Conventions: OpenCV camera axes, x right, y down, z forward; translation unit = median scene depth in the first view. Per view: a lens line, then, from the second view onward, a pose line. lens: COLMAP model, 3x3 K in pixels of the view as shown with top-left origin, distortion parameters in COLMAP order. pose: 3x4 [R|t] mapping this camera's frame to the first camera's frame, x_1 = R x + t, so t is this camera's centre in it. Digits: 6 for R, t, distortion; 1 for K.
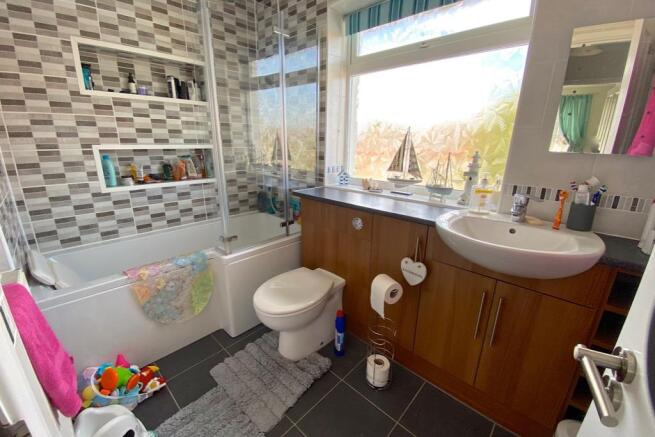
lens RADIAL K [[266.2, 0, 327.4], [0, 266.2, 219.6], [0, 0, 1]] dist [0.008953, -0.016641]
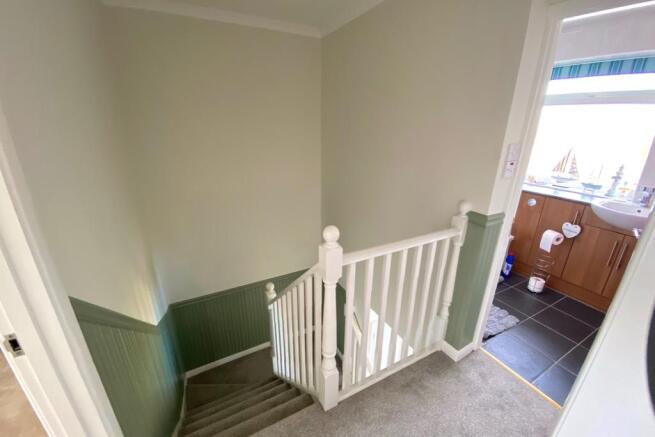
lens RADIAL K [[266.2, 0, 327.4], [0, 266.2, 219.6], [0, 0, 1]] dist [0.008953, -0.016641]
pose [[0.949048, 0.103363, -0.297698, -0.669064], [-0.085002, 0.993628, 0.074013, 0.121258], [0.303451, -0.044937, 0.951787, -1.131683]]
